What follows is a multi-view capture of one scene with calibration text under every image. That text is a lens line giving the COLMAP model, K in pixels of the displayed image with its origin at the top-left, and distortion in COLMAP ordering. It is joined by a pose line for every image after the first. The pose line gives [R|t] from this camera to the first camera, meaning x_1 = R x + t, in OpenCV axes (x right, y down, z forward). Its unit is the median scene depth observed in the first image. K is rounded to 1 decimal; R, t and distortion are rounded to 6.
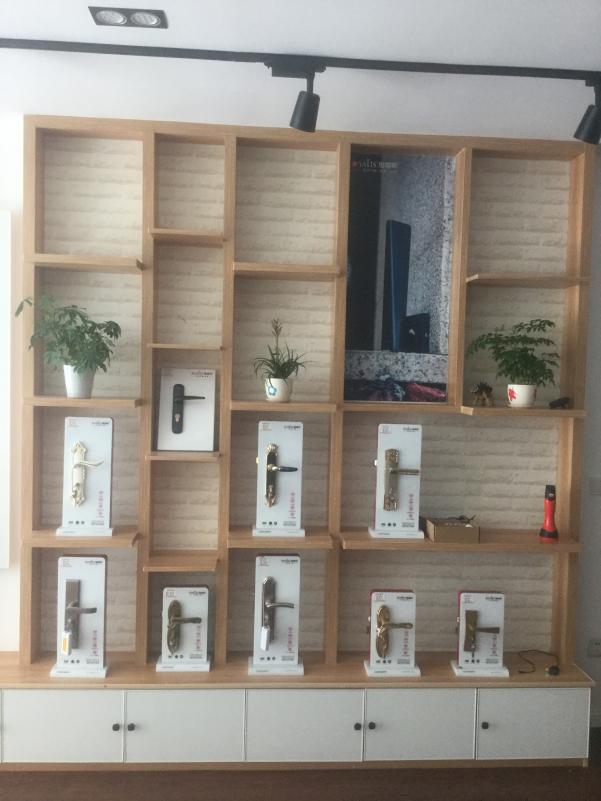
lens RADIAL K [[729.2, 0, 301.5], [0, 729.2, 402.9], [0, 0, 1]] dist [0.088718, -0.167379]
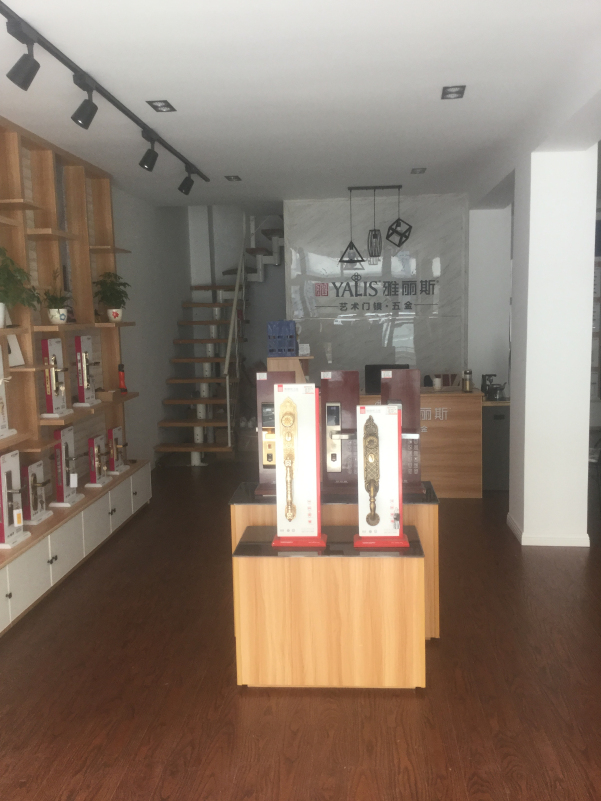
lens RADIAL K [[729.2, 0, 301.5], [0, 729.2, 402.9], [0, 0, 1]] dist [0.088718, -0.167379]
pose [[0.139312, -0.151733, 0.978555, -1.406967], [0.063431, 0.987529, 0.144095, -0.027955], [-0.988215, 0.041996, 0.147199, 0.287699]]
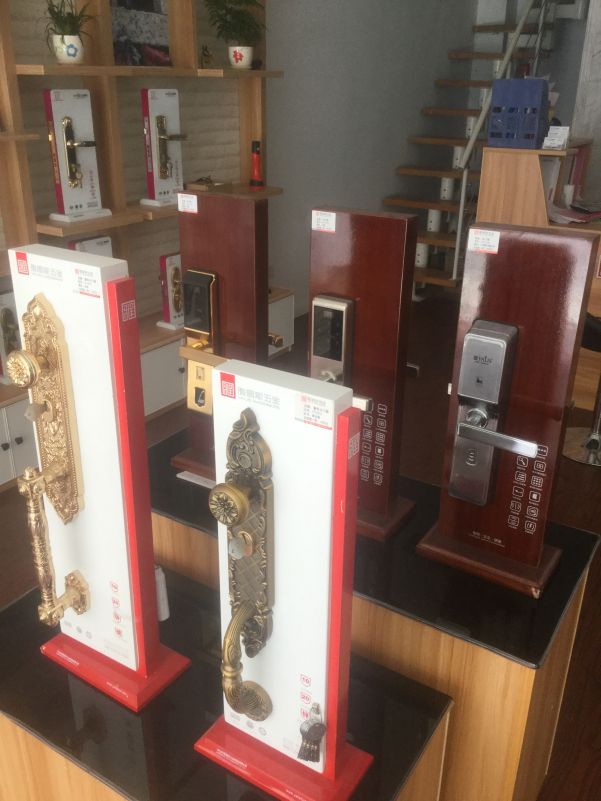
lens RADIAL K [[729.2, 0, 301.5], [0, 729.2, 402.9], [0, 0, 1]] dist [0.088718, -0.167379]
pose [[0.597779, -0.338823, 0.726539, -0.639539], [0.031098, 0.915411, 0.401318, 0.022735], [-0.801058, -0.217306, 0.557750, 0.174520]]
